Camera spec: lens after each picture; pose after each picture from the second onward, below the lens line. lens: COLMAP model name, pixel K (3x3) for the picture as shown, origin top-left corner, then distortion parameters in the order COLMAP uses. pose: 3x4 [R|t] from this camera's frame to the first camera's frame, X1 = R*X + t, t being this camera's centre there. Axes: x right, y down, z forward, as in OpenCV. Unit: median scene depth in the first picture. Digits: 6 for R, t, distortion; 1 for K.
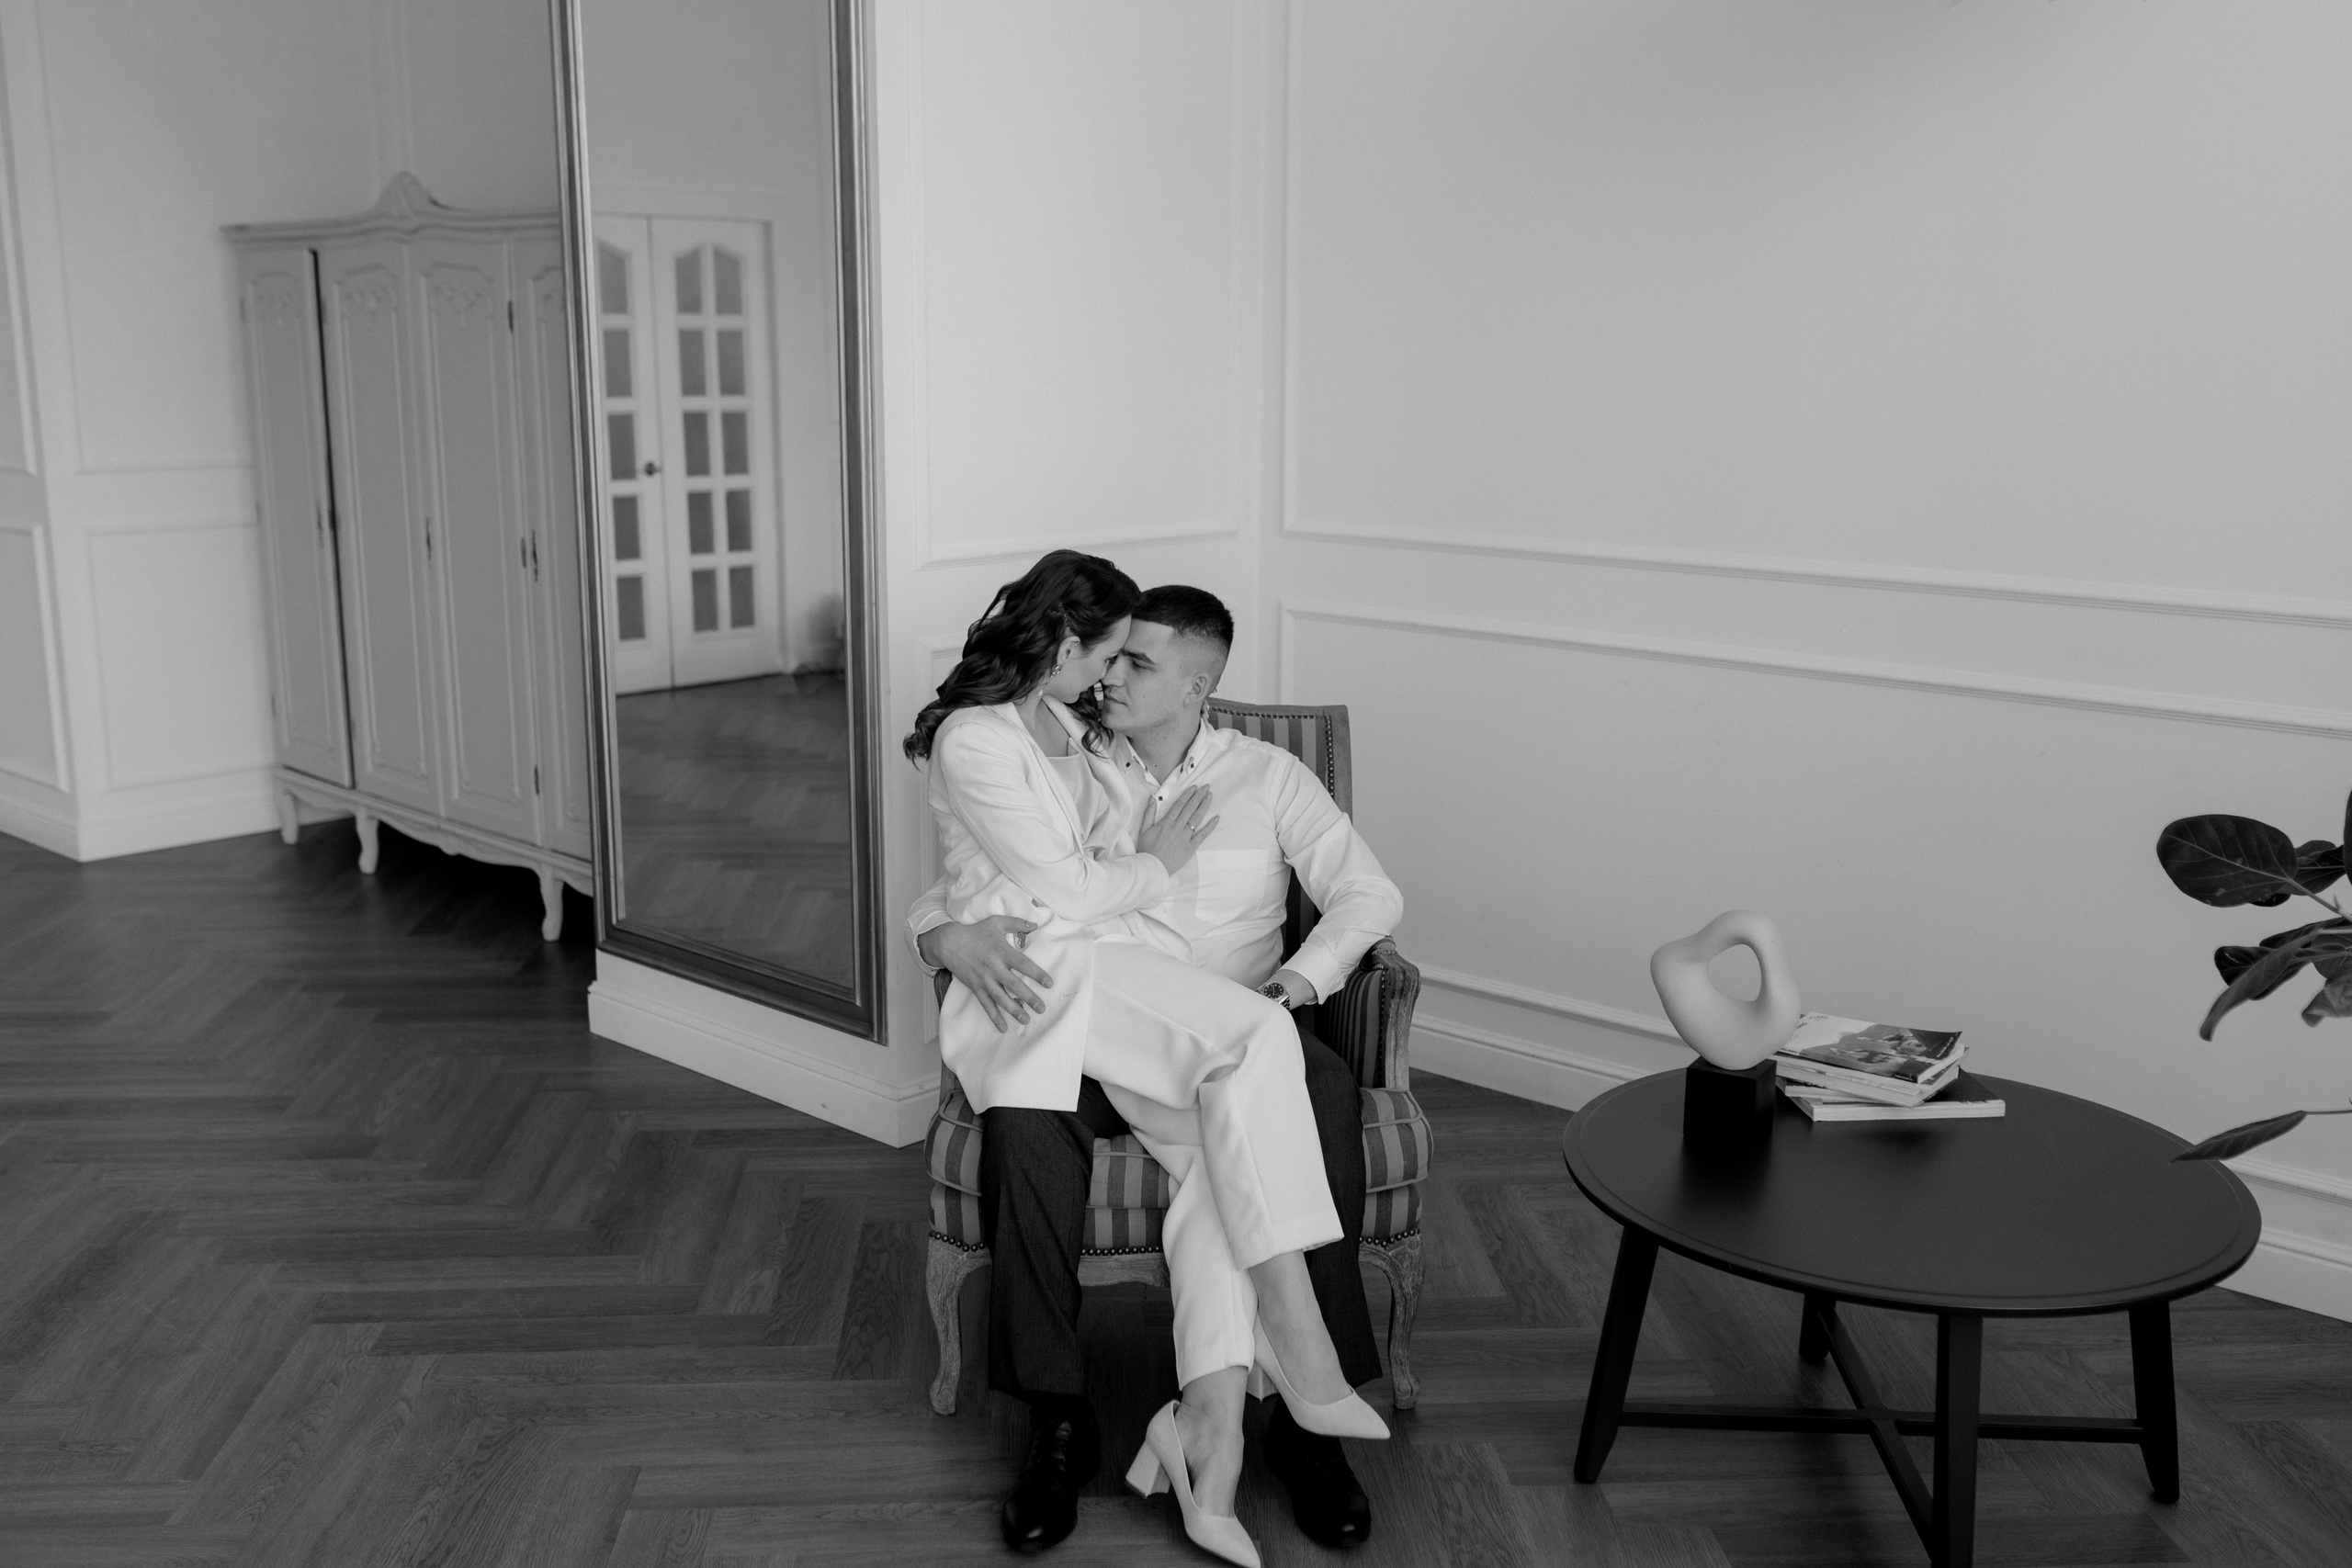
lens RADIAL K [[2287.5, 0, 1176.0], [0, 2287.5, 784.0], [0, 0, 1]] dist [-0.000559, 0.009580]
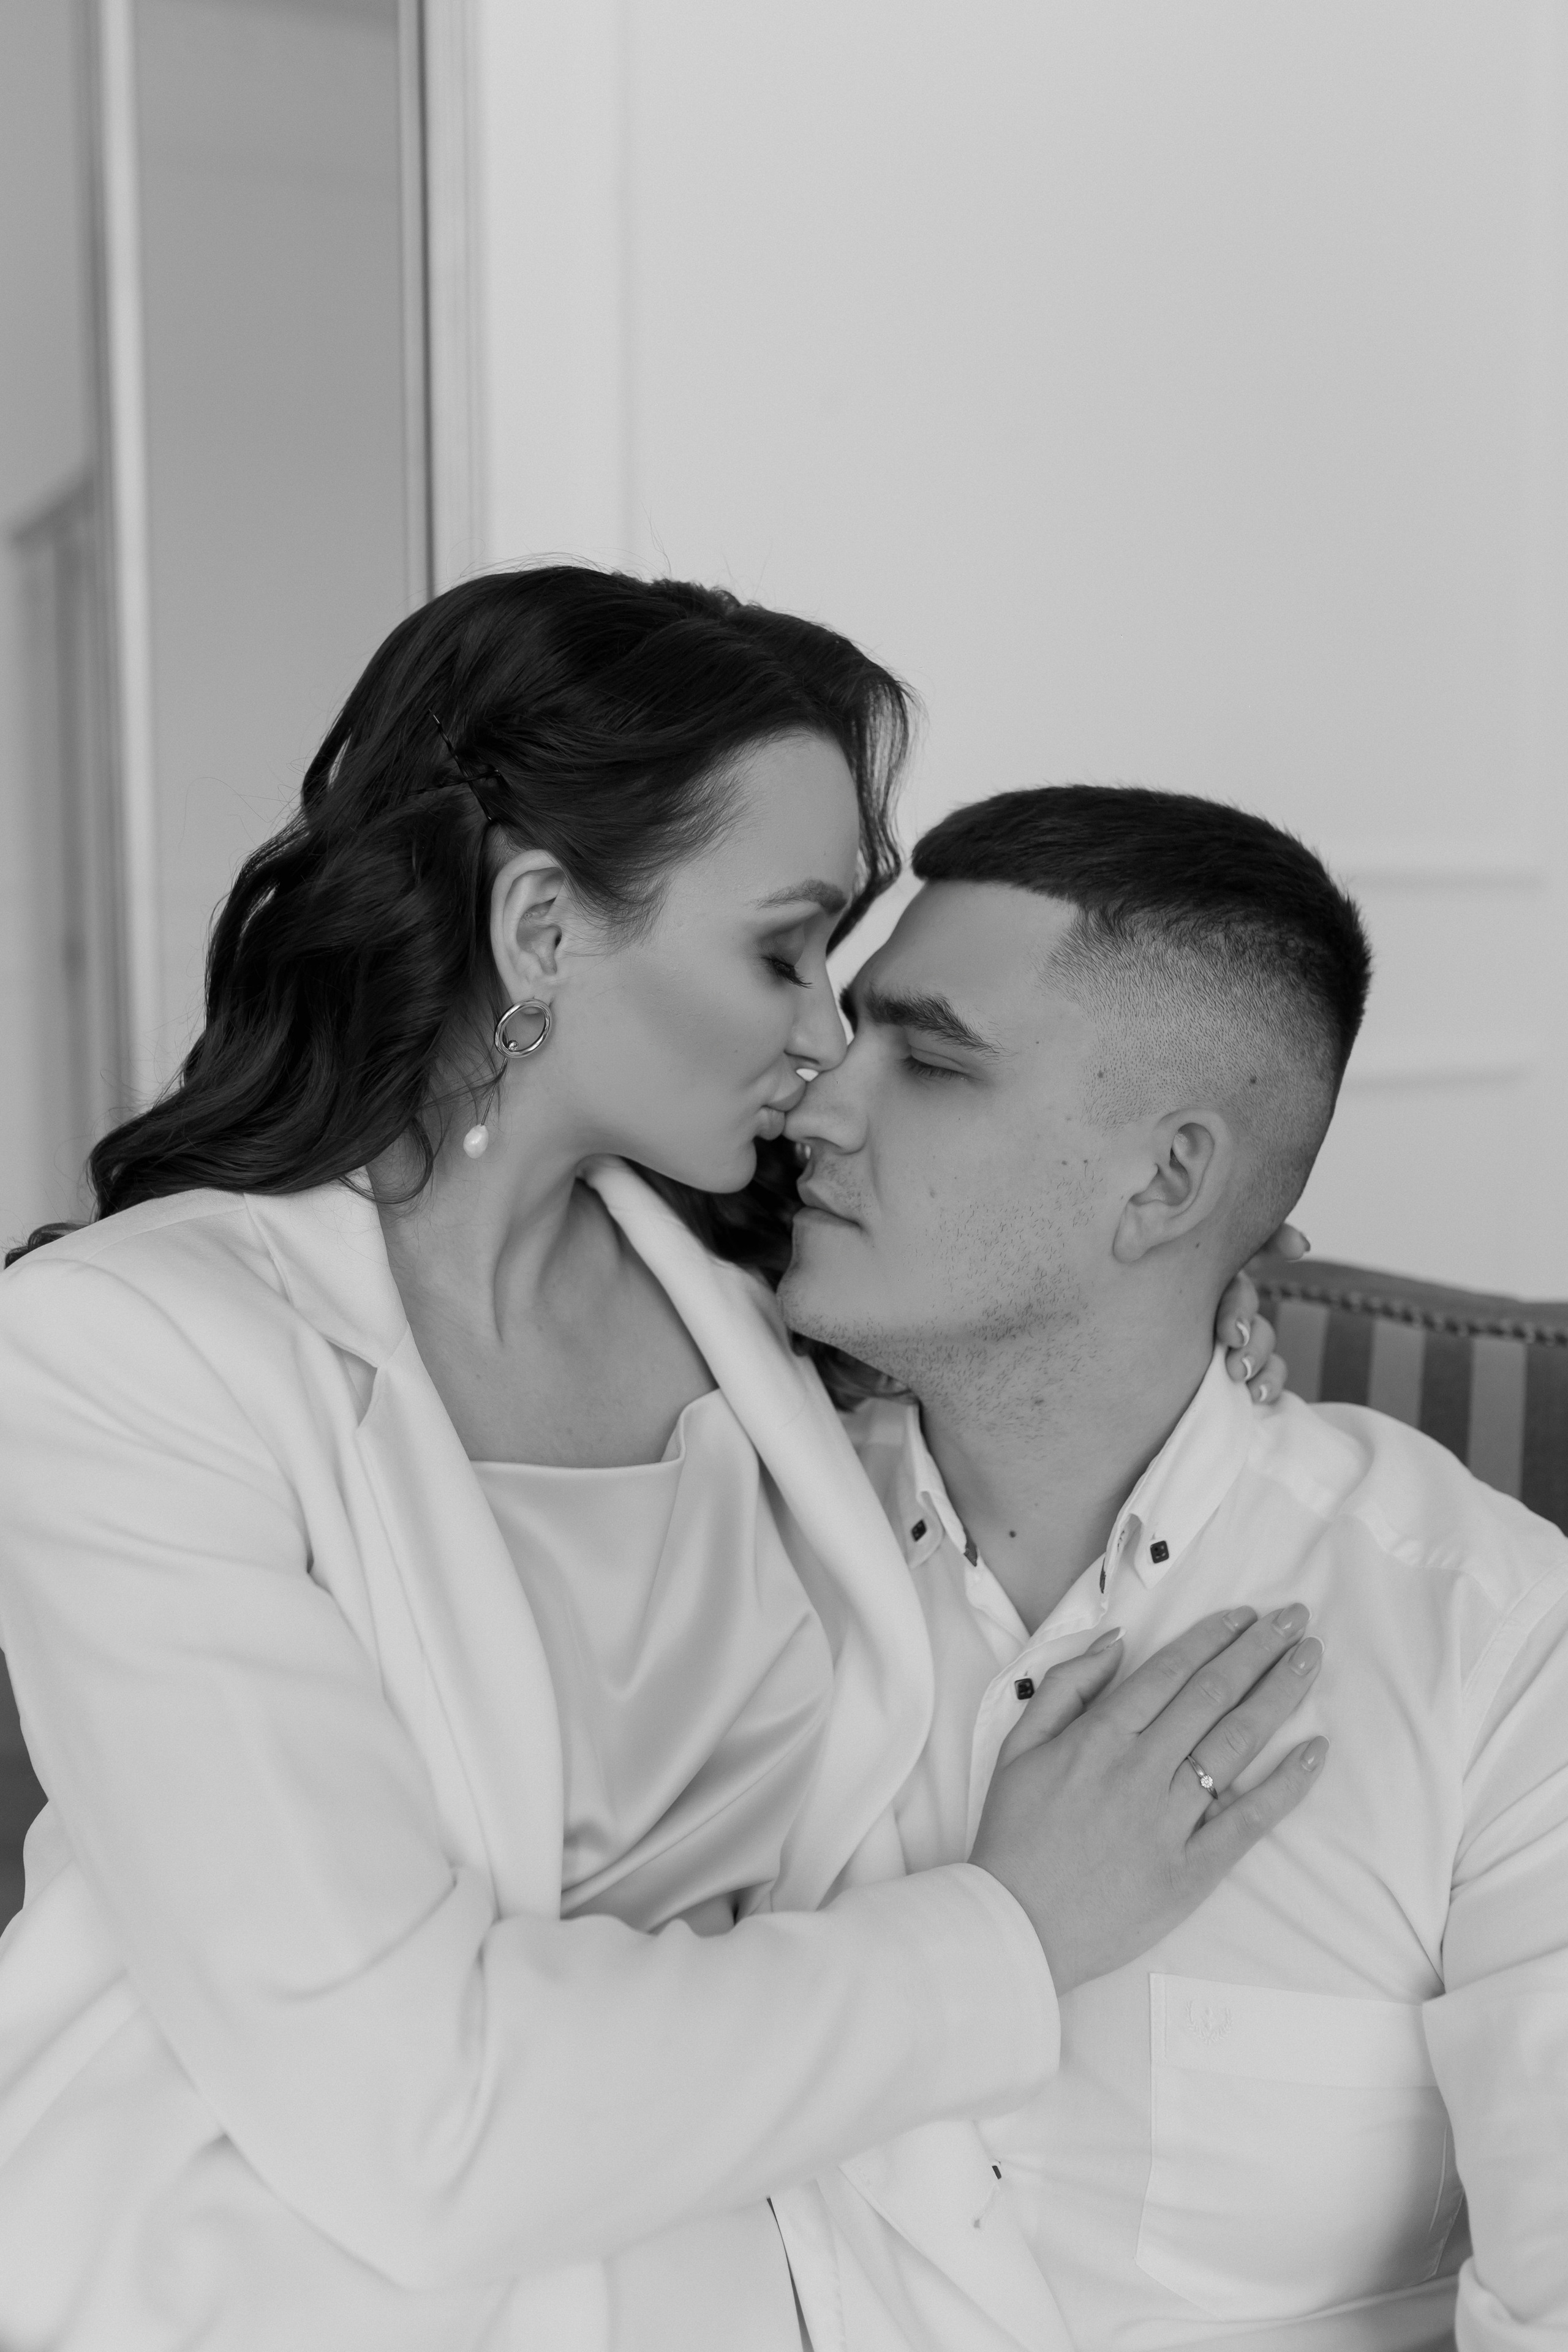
lens RADIAL K [[2287.7, 0, 784.0], [0, 2287.7, 1176.0], [0, 0, 1]] dist [-0.000559, 0.009580]
pose [[0.942496, 0.020633, -0.333581, 0.049572], [-0.050148, 0.995524, -0.080112, -0.024641], [0.330435, 0.092233, 0.939311, 0.779689]]
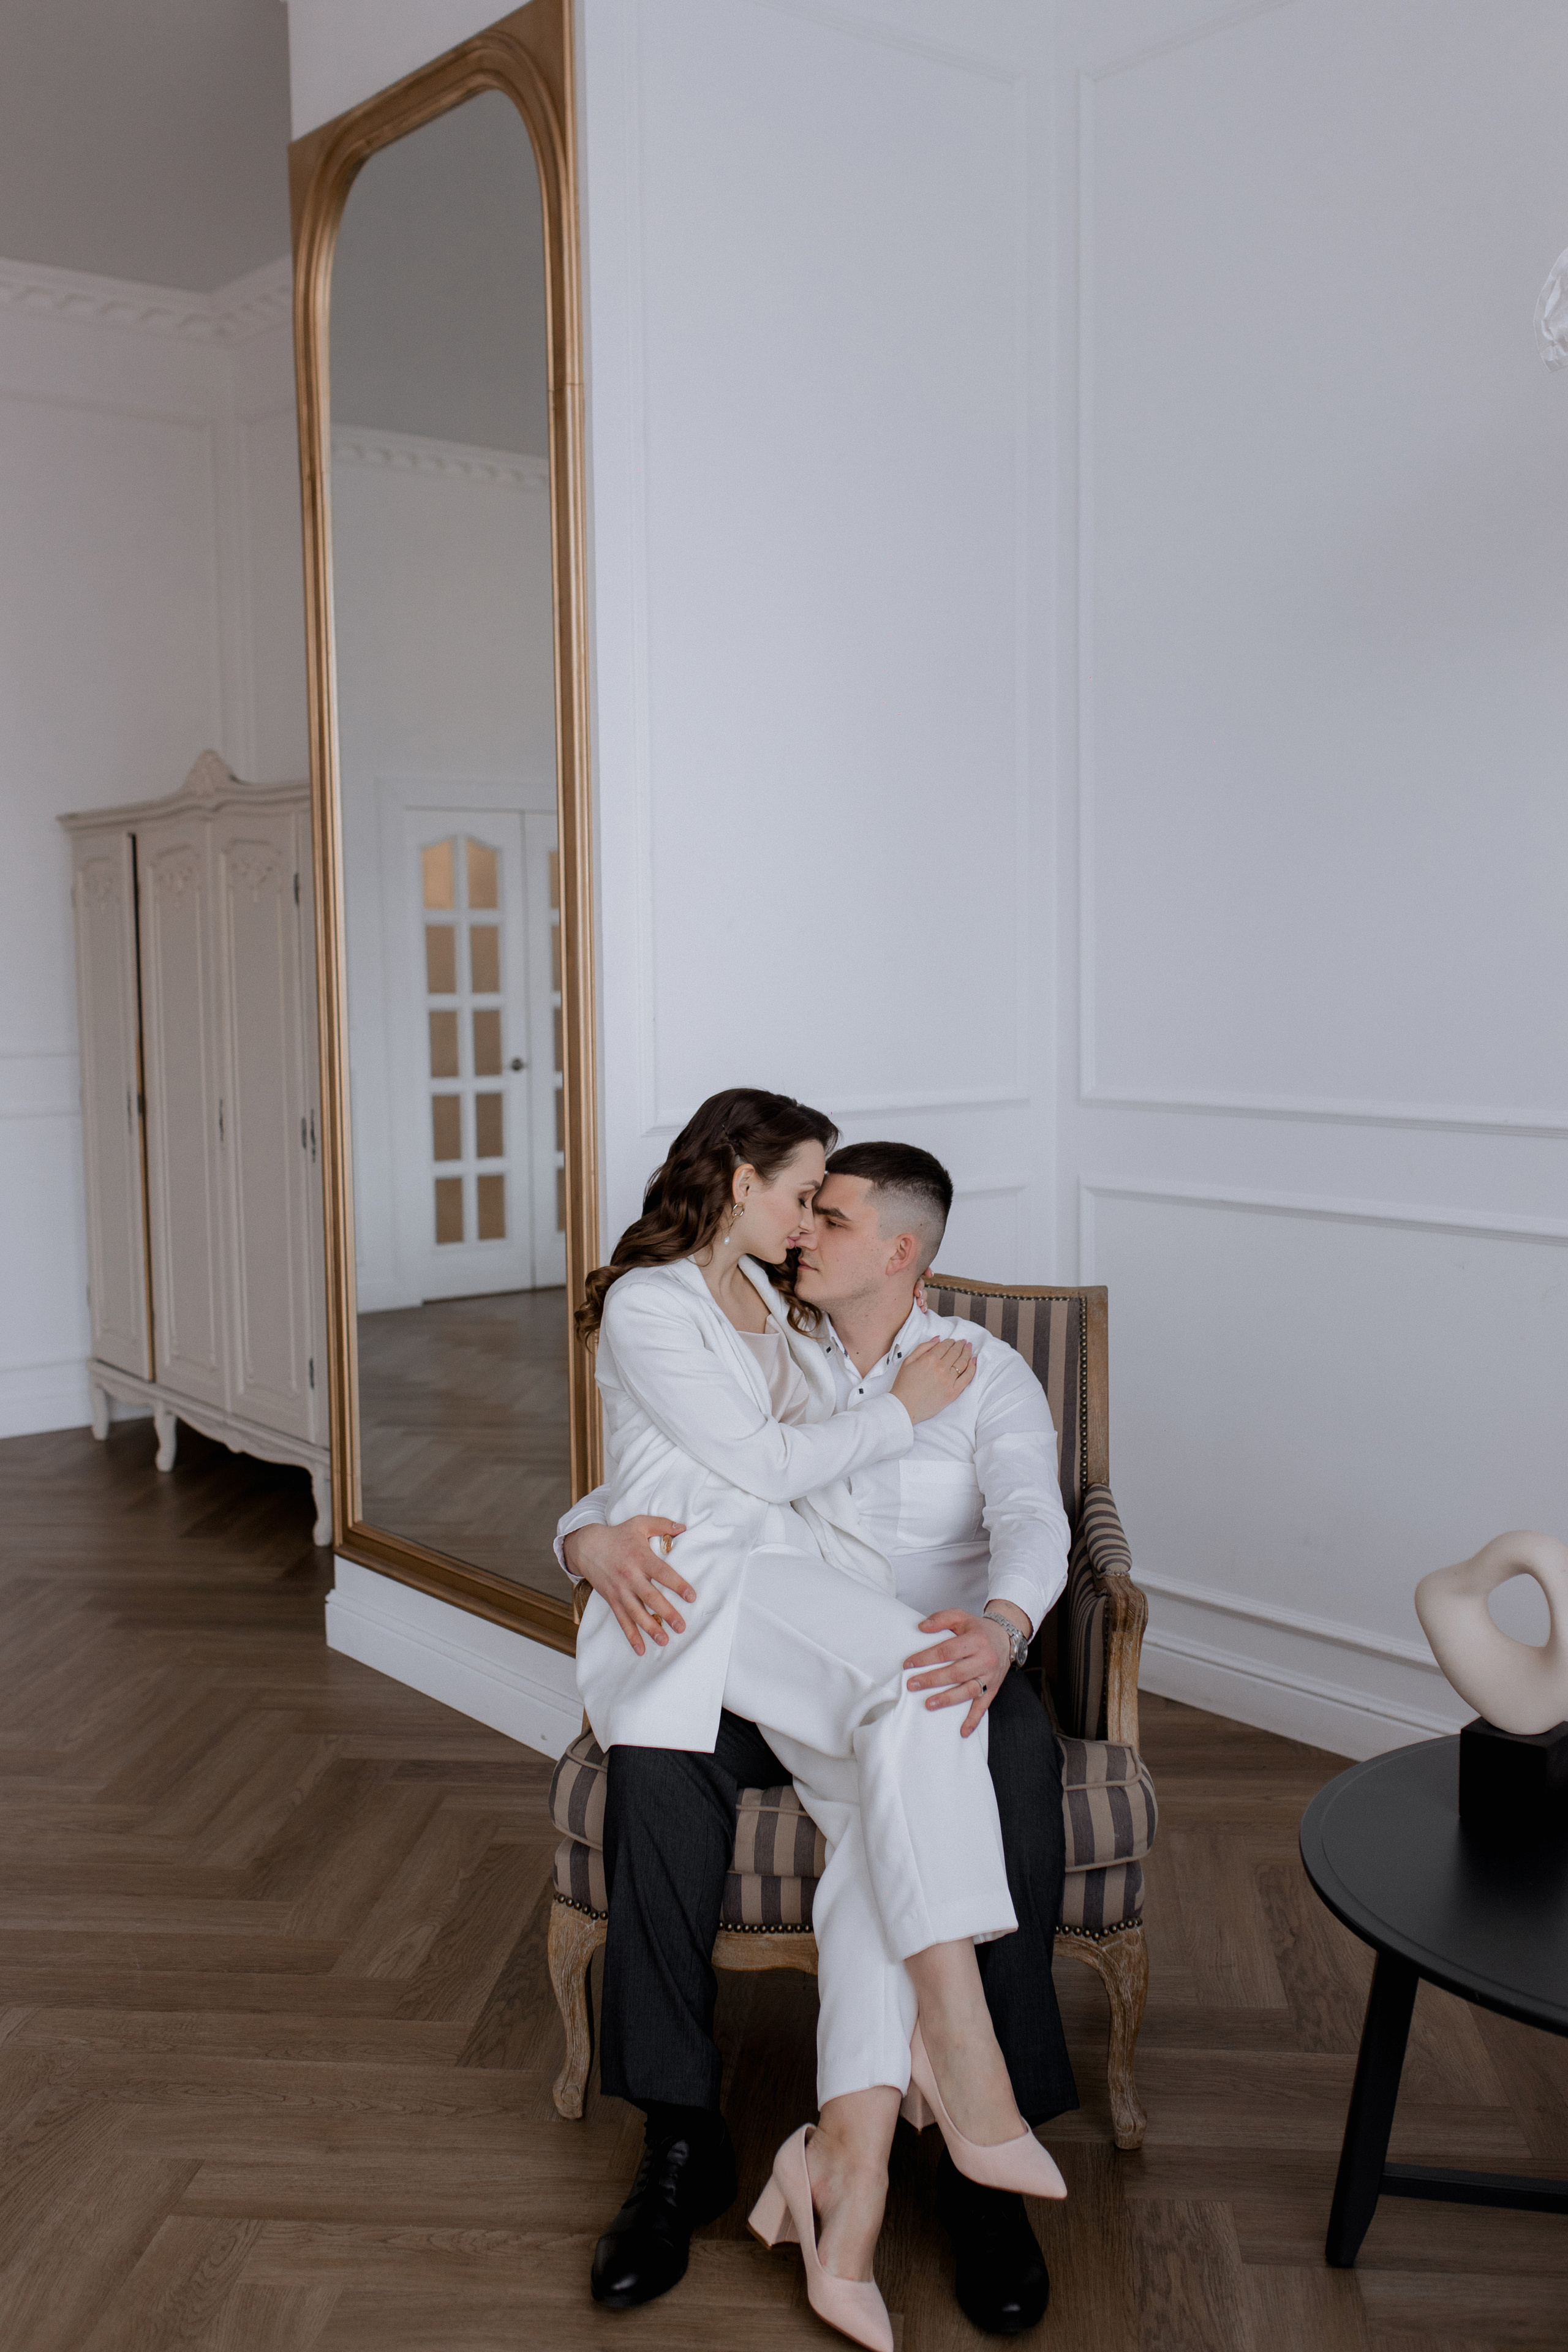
lens RADIAL K [[2323.6, 0, 776.8], [0, 2323.6, 1142.7], [0, 0, 1]] dist [0.003709, -0.001249]
pose [[0.986394, -0.002610, -0.164377, 0.108184], [-0.016247, 0.993431, -0.113270, 0.014908], [0.163593, 0.114400, 0.979873, 0.129516]]
